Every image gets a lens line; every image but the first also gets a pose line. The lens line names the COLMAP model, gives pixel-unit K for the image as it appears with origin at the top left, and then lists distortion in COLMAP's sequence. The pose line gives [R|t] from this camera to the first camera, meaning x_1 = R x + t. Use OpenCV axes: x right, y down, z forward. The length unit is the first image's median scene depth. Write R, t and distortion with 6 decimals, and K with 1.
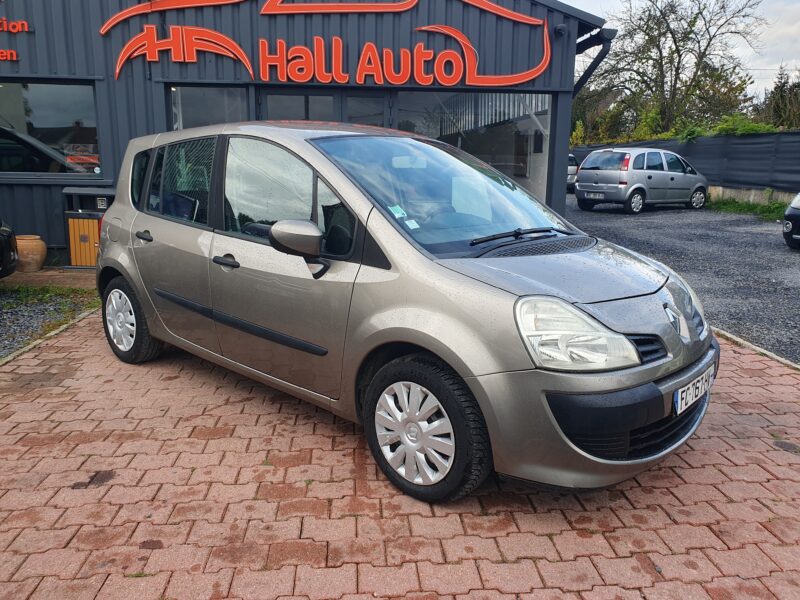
lens RADIAL K [[627.0, 0, 400.0], [0, 627.0, 300.0], [0, 0, 1]] dist [-0.004524, 0.039512]
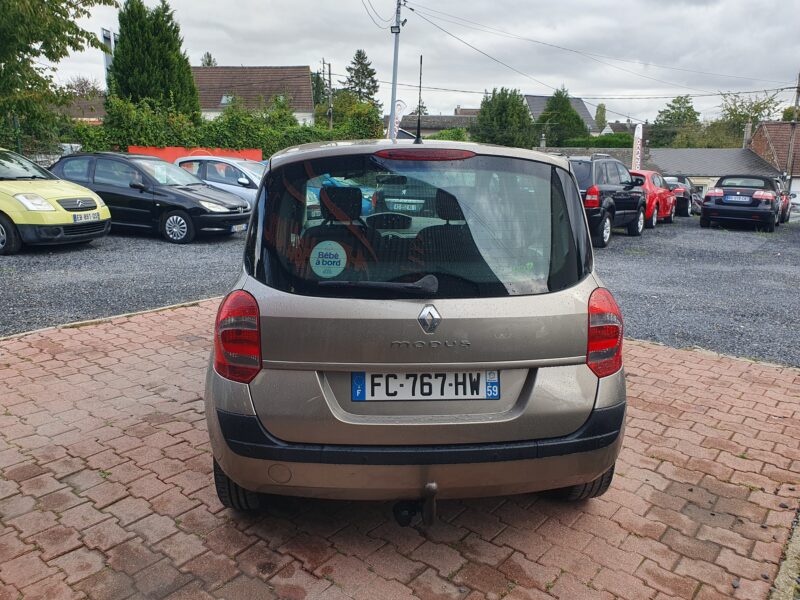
lens RADIAL K [[627.0, 0, 400.0], [0, 627.0, 300.0], [0, 0, 1]] dist [-0.004524, 0.039512]
pose [[-0.713803, -0.170527, 0.679268, -0.763956], [0.132647, 0.919429, 0.370209, -0.385994], [-0.687670, 0.354360, -0.633672, 1.578903]]
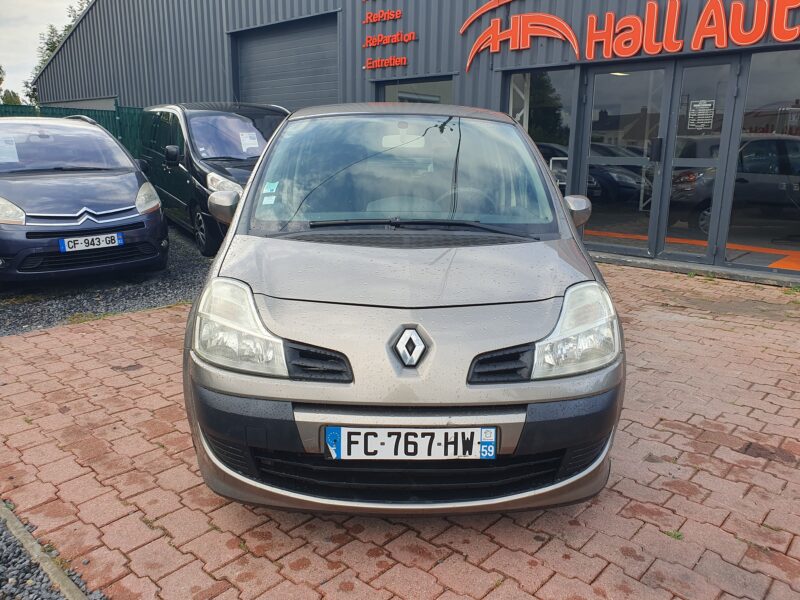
lens RADIAL K [[627.0, 0, 400.0], [0, 627.0, 300.0], [0, 0, 1]] dist [-0.004524, 0.039512]
pose [[0.680418, 0.171112, -0.712568, 0.606600], [-0.158326, 0.983718, 0.085042, -0.053958], [0.715517, 0.054954, 0.696430, 0.297148]]
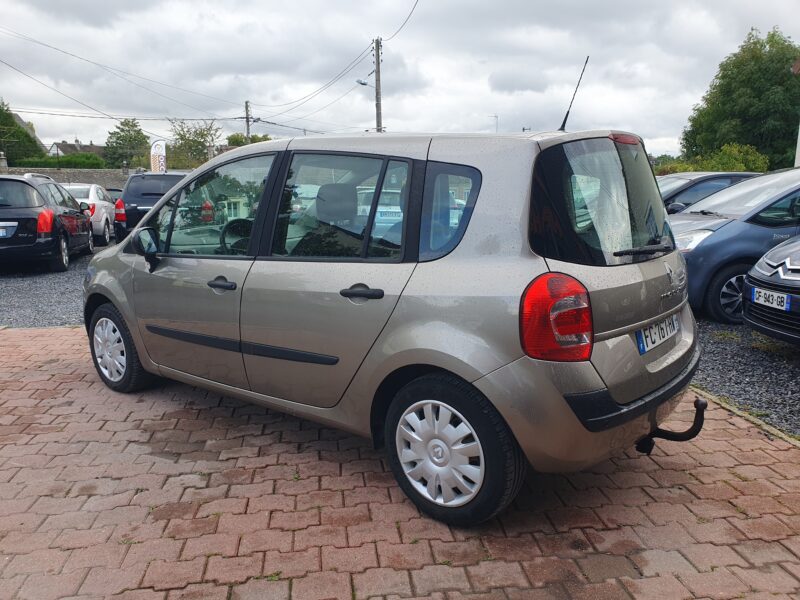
lens RADIAL K [[623.9, 0, 400.0], [0, 623.9, 300.0], [0, 0, 1]] dist [-0.000502, 0.007568]
pose [[-0.998927, 0.002002, -0.046269, -0.130591], [-0.016199, 0.920855, 0.389569, -0.396584], [0.043387, 0.389900, -0.919834, 1.824784]]
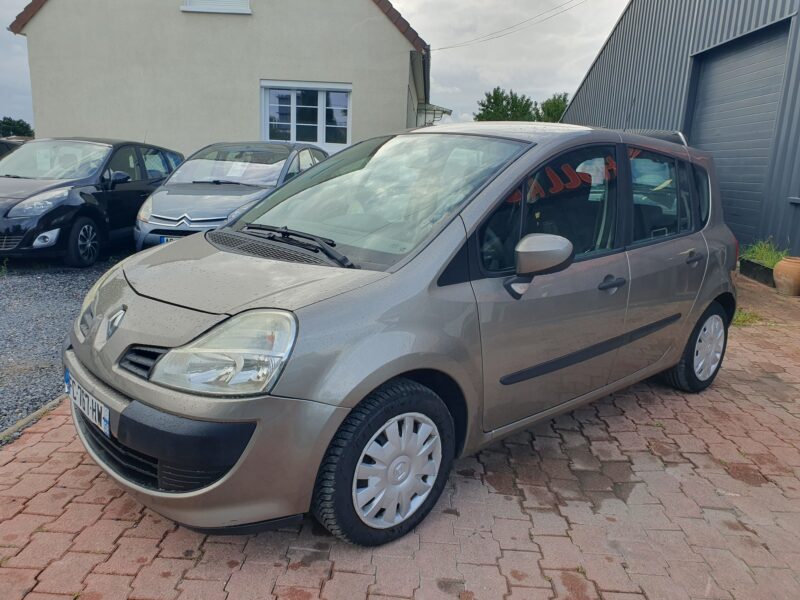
lens RADIAL K [[627.0, 0, 400.0], [0, 627.0, 300.0], [0, 0, 1]] dist [-0.004524, 0.039512]
pose [[-0.120499, 0.200804, -0.972192, 0.789513], [-0.255689, 0.940008, 0.225849, -0.191464], [0.959220, 0.275793, -0.061927, 0.910795]]
